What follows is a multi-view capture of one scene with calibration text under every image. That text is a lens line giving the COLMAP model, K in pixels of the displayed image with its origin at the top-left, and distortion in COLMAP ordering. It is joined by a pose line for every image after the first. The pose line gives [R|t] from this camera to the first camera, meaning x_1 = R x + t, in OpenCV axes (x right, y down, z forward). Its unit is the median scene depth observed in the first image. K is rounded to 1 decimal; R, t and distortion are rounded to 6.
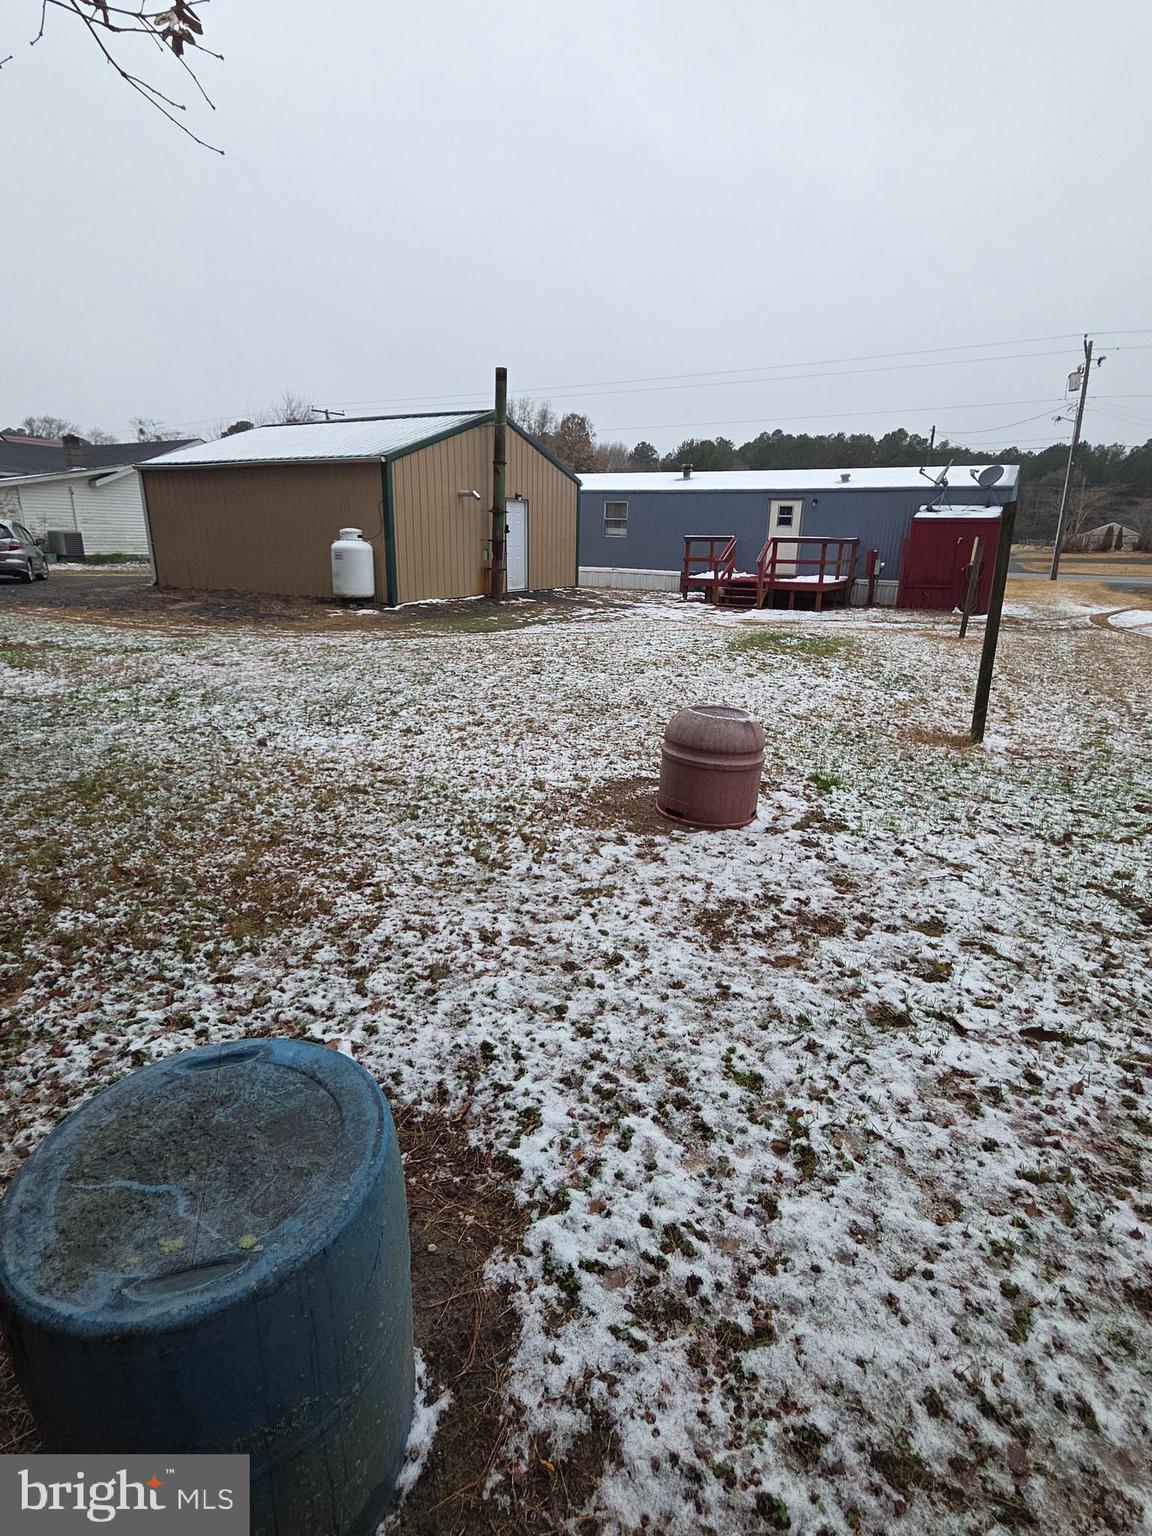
lens RADIAL K [[776.5, 0, 576.0], [0, 776.5, 768.0], [0, 0, 1]] dist [0.003042, 0.000087]
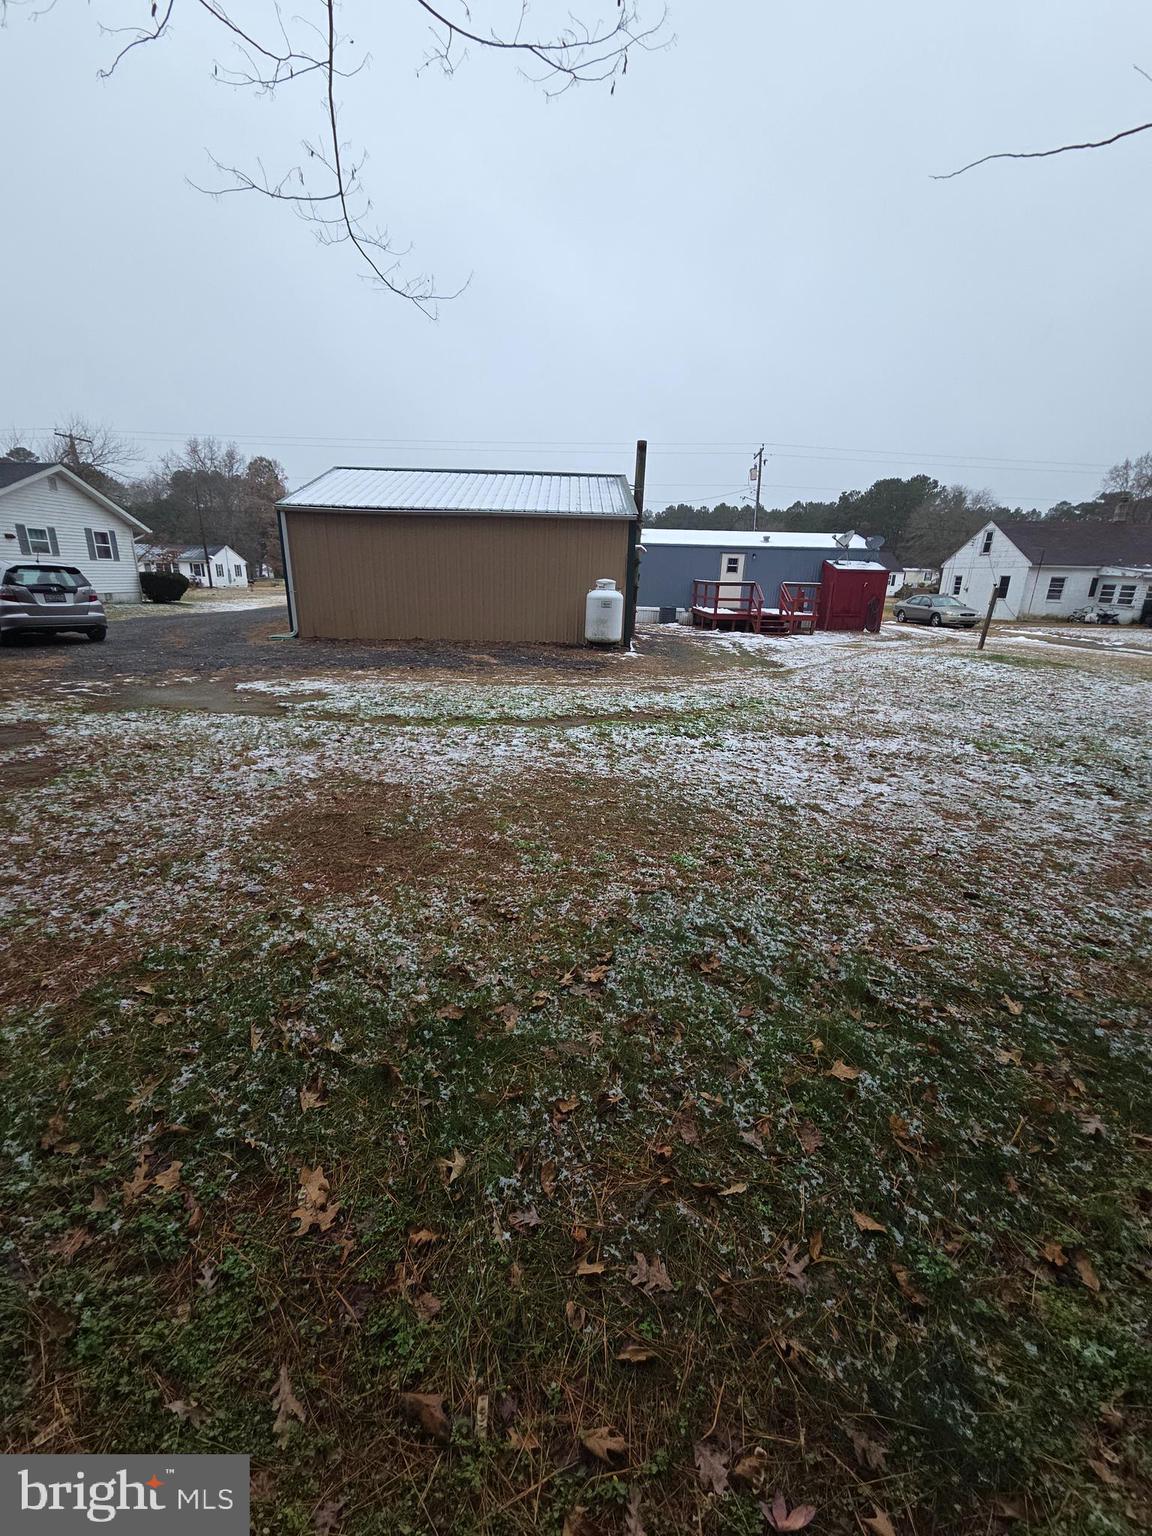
lens RADIAL K [[621.7, 0, 570.3], [0, 621.7, 770.4], [0, 0, 1]] dist [0.003407, -0.007168]
pose [[0.872922, -0.143076, 0.466409, -0.569047], [0.132027, 0.989636, 0.056483, -0.070240], [-0.469656, 0.012273, 0.882764, 0.181169]]
